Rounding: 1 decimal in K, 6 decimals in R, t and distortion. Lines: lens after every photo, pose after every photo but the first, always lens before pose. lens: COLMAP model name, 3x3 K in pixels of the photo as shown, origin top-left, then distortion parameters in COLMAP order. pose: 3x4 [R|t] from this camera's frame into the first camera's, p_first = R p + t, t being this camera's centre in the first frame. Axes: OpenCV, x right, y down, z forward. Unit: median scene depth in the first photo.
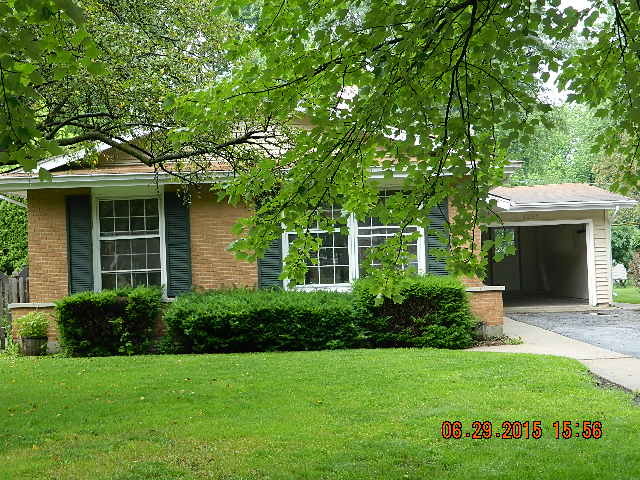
lens RADIAL K [[1053.5, 0, 320.0], [0, 1053.5, 240.0], [0, 0, 1]] dist [0.026050, -0.011590]
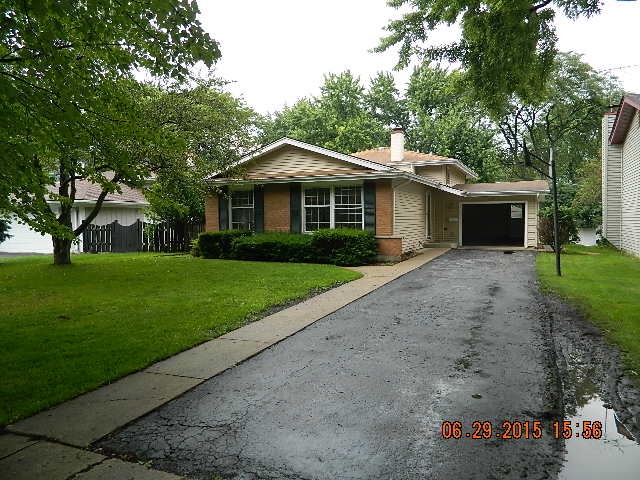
lens RADIAL K [[471.8, 0, 320.0], [0, 471.8, 240.0], [0, 0, 1]] dist [0.031928, -0.001308]
pose [[0.902004, 0.048120, -0.429037, 0.574688], [-0.015335, 0.996713, 0.079550, -0.022242], [0.431455, -0.065175, 0.899777, 0.207011]]
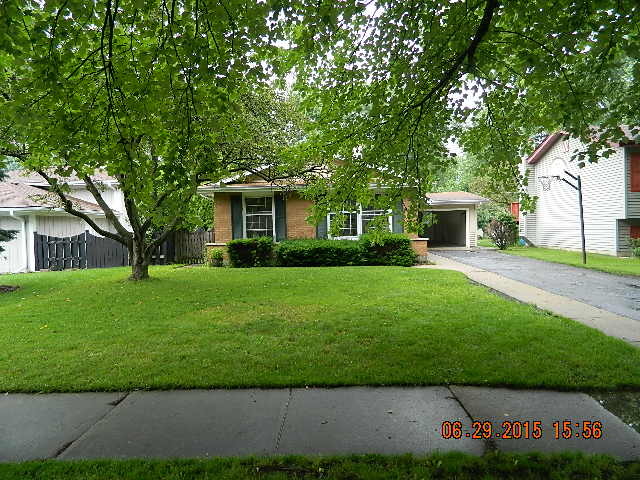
lens RADIAL K [[471.8, 0, 320.0], [0, 471.8, 240.0], [0, 0, 1]] dist [0.031928, -0.001308]
pose [[0.998754, 0.011111, -0.048642, -0.003554], [-0.008702, 0.998739, 0.049451, 0.000905], [0.049130, -0.048966, 0.997591, 0.009306]]
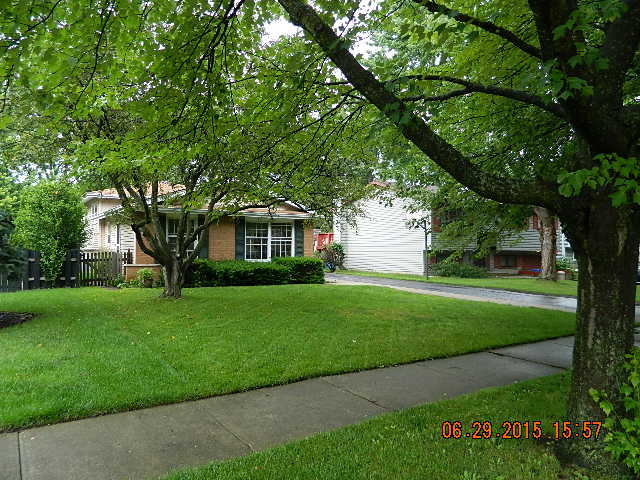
lens RADIAL K [[471.8, 0, 320.0], [0, 471.8, 240.0], [0, 0, 1]] dist [0.031928, -0.001308]
pose [[0.839992, 0.050970, 0.540200, -0.667033], [-0.044640, 0.998695, -0.024816, 0.025025], [-0.540760, -0.003270, 0.841171, -0.021447]]
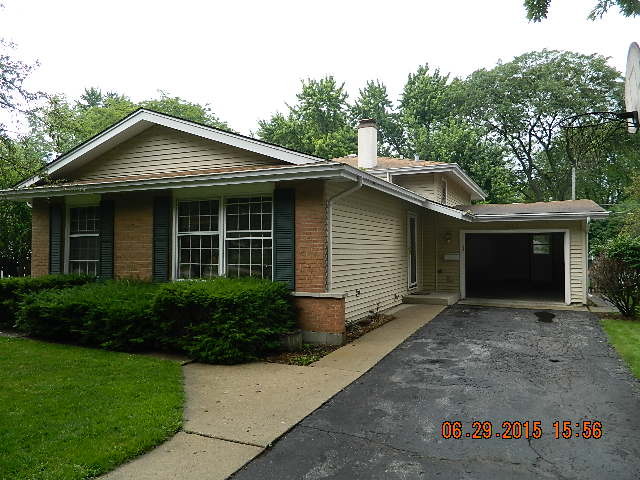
lens RADIAL K [[471.8, 0, 320.0], [0, 471.8, 240.0], [0, 0, 1]] dist [0.031928, -0.001308]
pose [[0.896774, 0.029122, -0.441529, 0.483820], [-0.023767, 0.999562, 0.017655, -0.019208], [0.441849, -0.005339, 0.897073, 0.830508]]
